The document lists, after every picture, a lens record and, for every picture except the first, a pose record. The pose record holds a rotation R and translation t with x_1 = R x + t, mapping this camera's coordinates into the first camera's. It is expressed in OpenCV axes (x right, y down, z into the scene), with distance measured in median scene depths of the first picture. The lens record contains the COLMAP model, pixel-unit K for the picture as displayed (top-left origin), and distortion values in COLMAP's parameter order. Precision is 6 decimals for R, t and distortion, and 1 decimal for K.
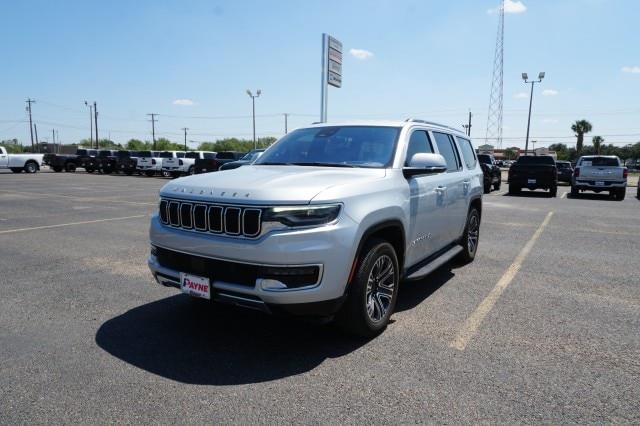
lens RADIAL K [[427.3, 0, 320.0], [0, 427.3, 213.0], [0, 0, 1]] dist [-0.056196, 0.037846]
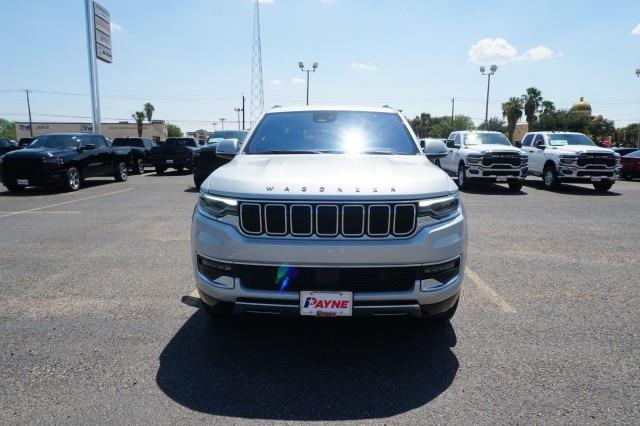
lens RADIAL K [[427.3, 0, 320.0], [0, 427.3, 213.0], [0, 0, 1]] dist [-0.056196, 0.037846]
pose [[0.859362, -0.092191, 0.502989, -0.592481], [0.072880, 0.995654, 0.057972, -0.043804], [-0.506148, -0.013161, 0.862346, 0.252793]]
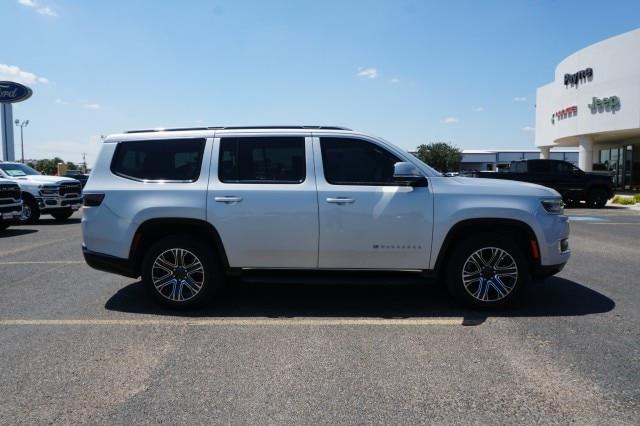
lens RADIAL K [[427.3, 0, 320.0], [0, 427.3, 213.0], [0, 0, 1]] dist [-0.056196, 0.037846]
pose [[-0.491163, -0.087222, 0.866690, -1.069701], [0.113300, 0.980125, 0.162846, -0.274998], [-0.863668, 0.178180, -0.471518, 2.136733]]
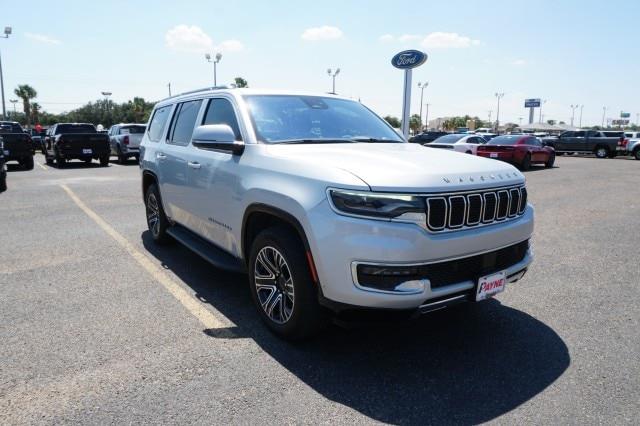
lens RADIAL K [[427.3, 0, 320.0], [0, 427.3, 213.0], [0, 0, 1]] dist [-0.056196, 0.037846]
pose [[0.370258, -0.183529, 0.910619, -1.003779], [0.113112, 0.981902, 0.151904, -0.123757], [-0.922017, 0.046758, 0.384316, 0.830362]]
